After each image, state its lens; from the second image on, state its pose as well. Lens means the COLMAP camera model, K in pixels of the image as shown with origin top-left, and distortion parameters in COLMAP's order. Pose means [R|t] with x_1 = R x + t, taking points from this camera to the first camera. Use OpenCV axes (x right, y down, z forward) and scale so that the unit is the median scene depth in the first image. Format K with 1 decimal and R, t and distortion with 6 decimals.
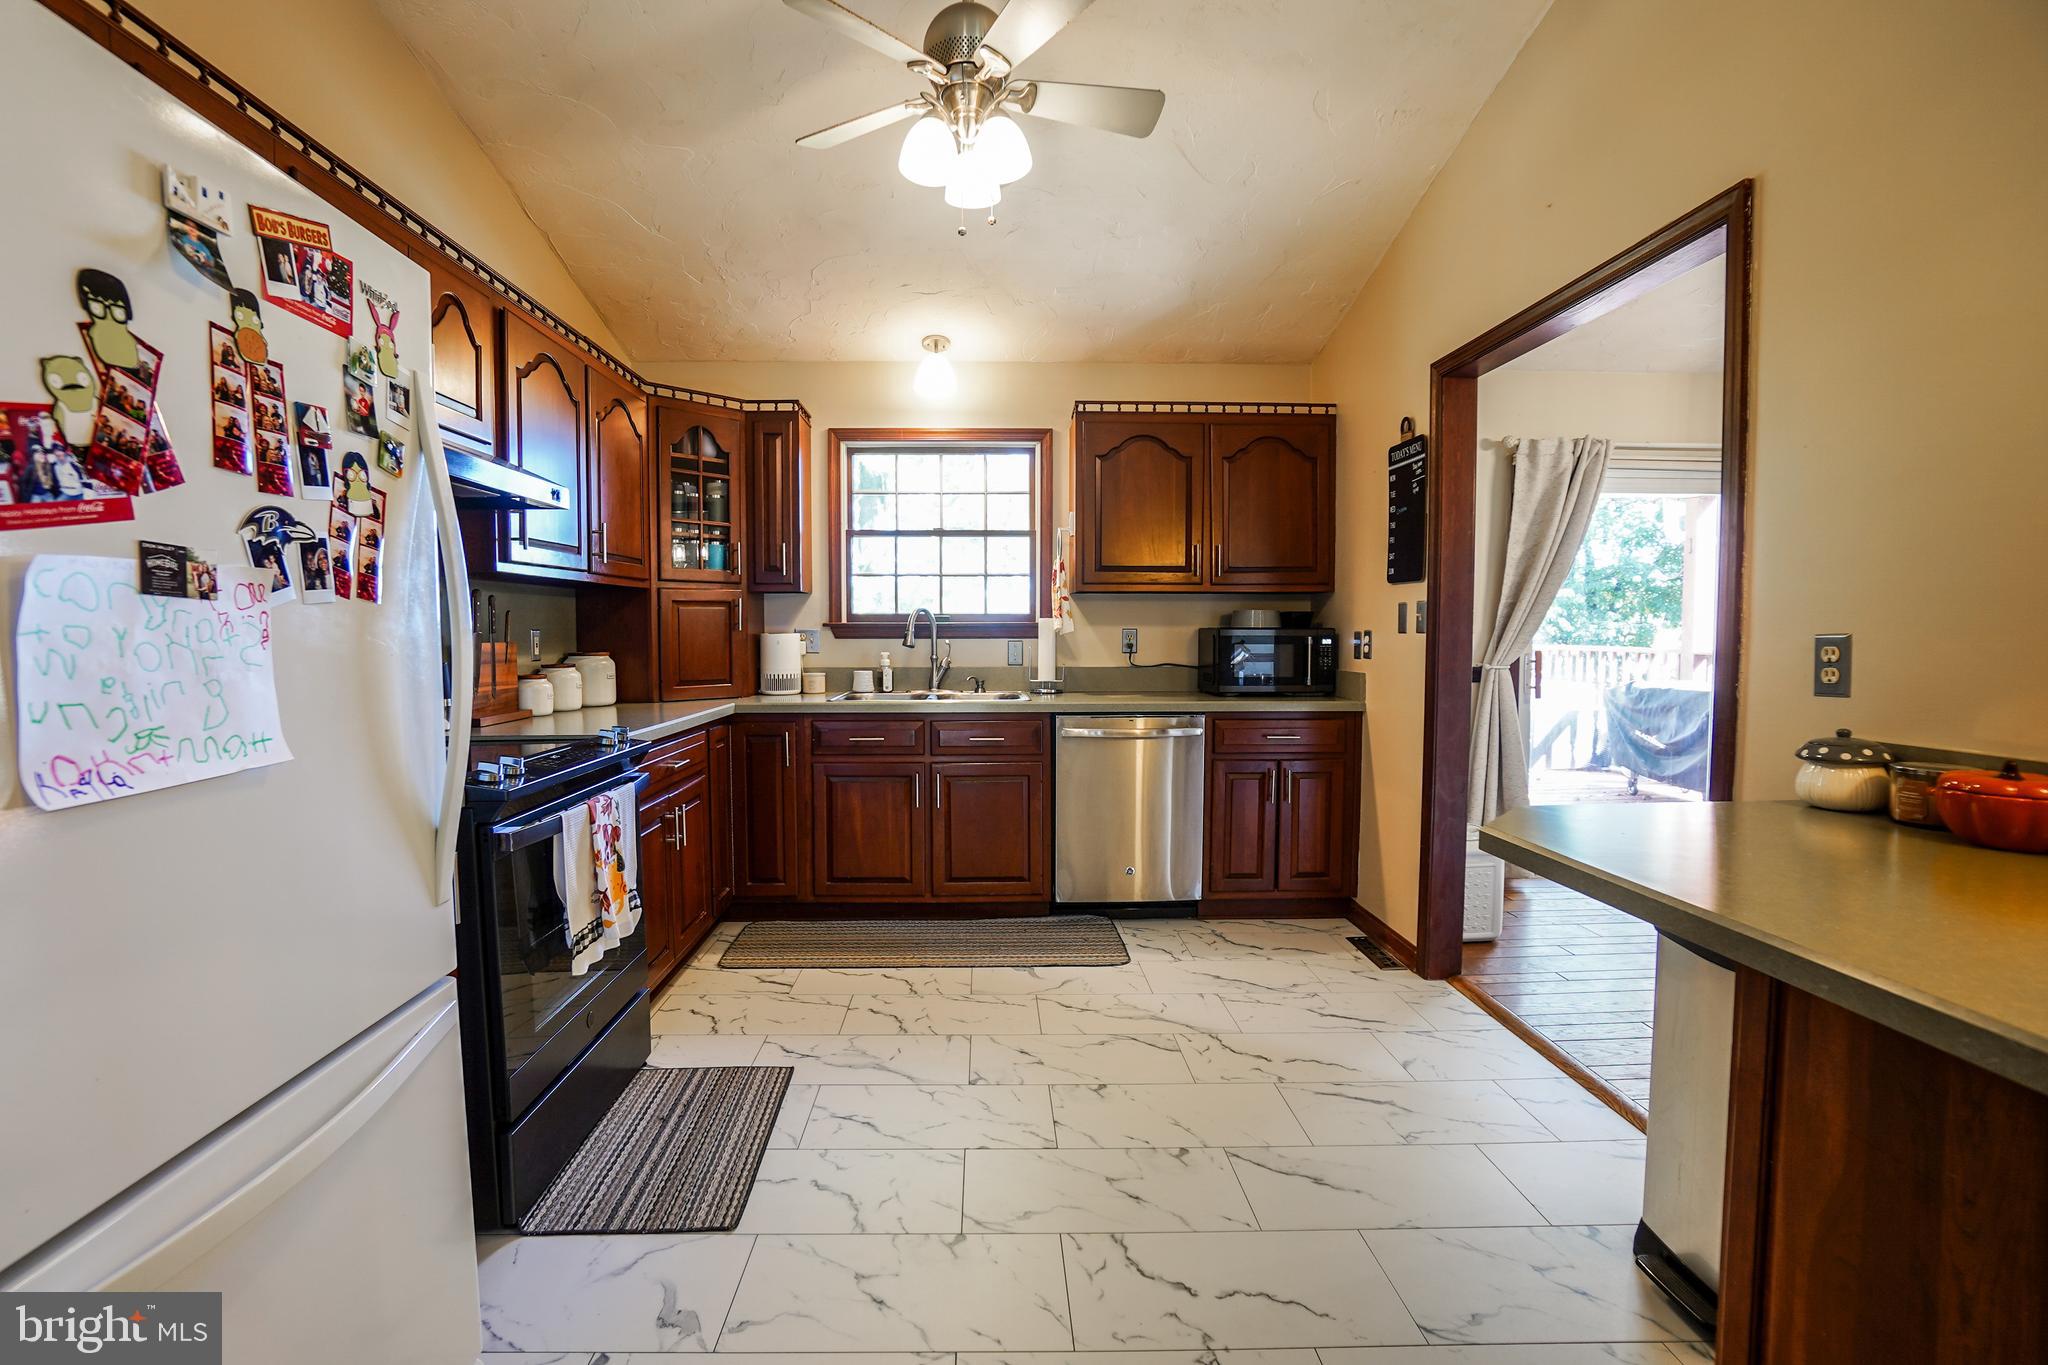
lens RADIAL K [[911.3, 0, 972.5], [0, 911.3, 680.4], [0, 0, 1]] dist [-0.030100, 0.009178]
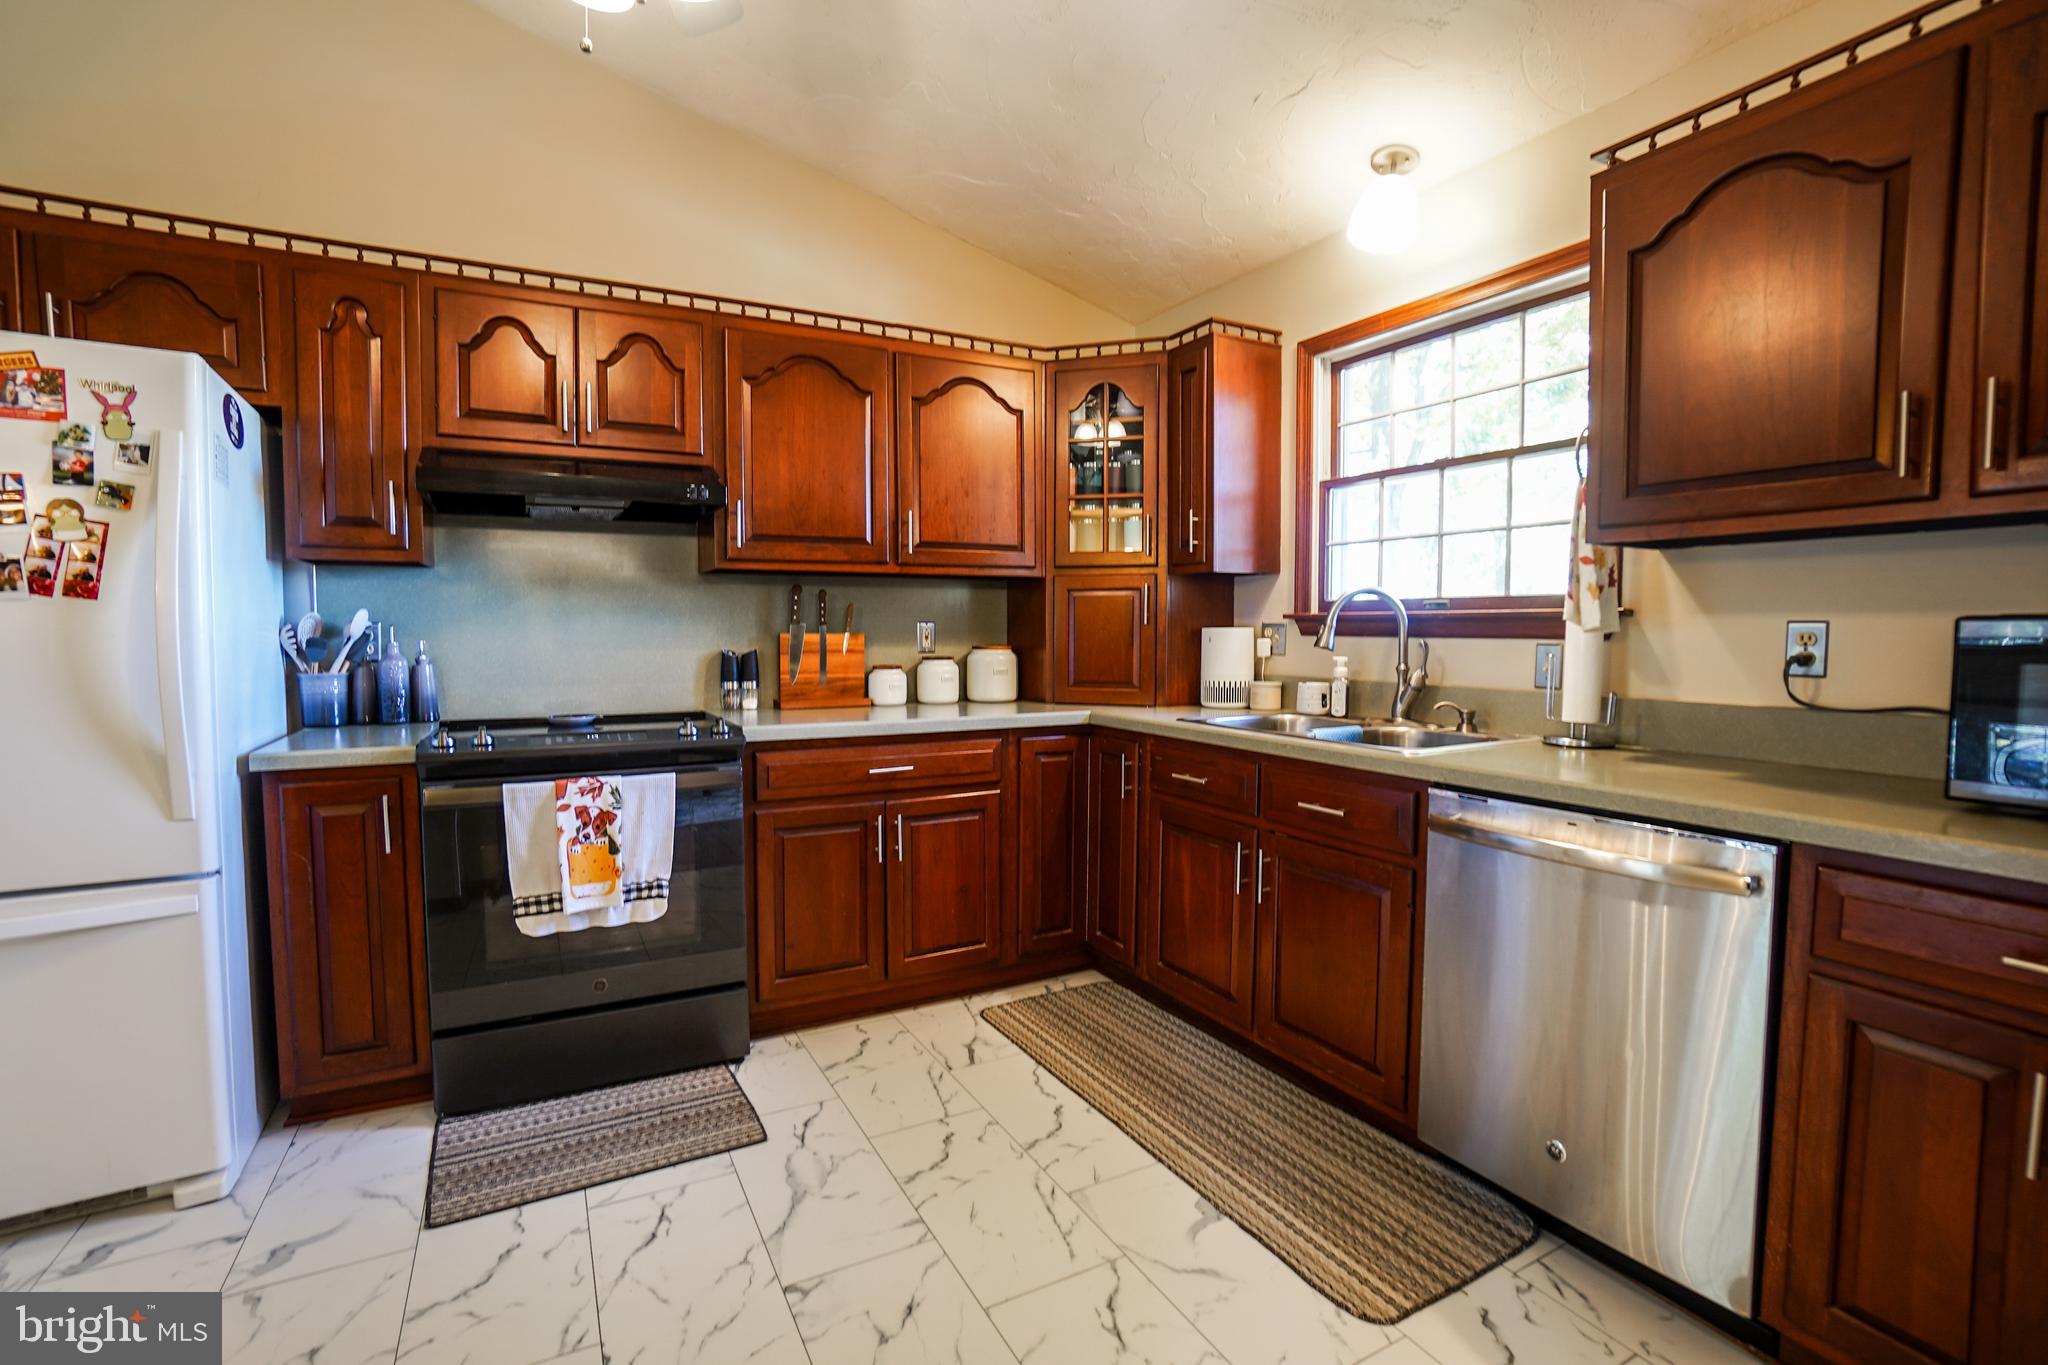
lens RADIAL K [[911.3, 0, 1016.3], [0, 911.3, 675.7], [0, 0, 1]] dist [-0.030100, 0.009178]
pose [[0.469150, 0.048305, -0.881796, 0.438496], [-0.051036, 0.998317, 0.027535, -0.027031], [0.881643, 0.032085, 0.470826, 0.551837]]
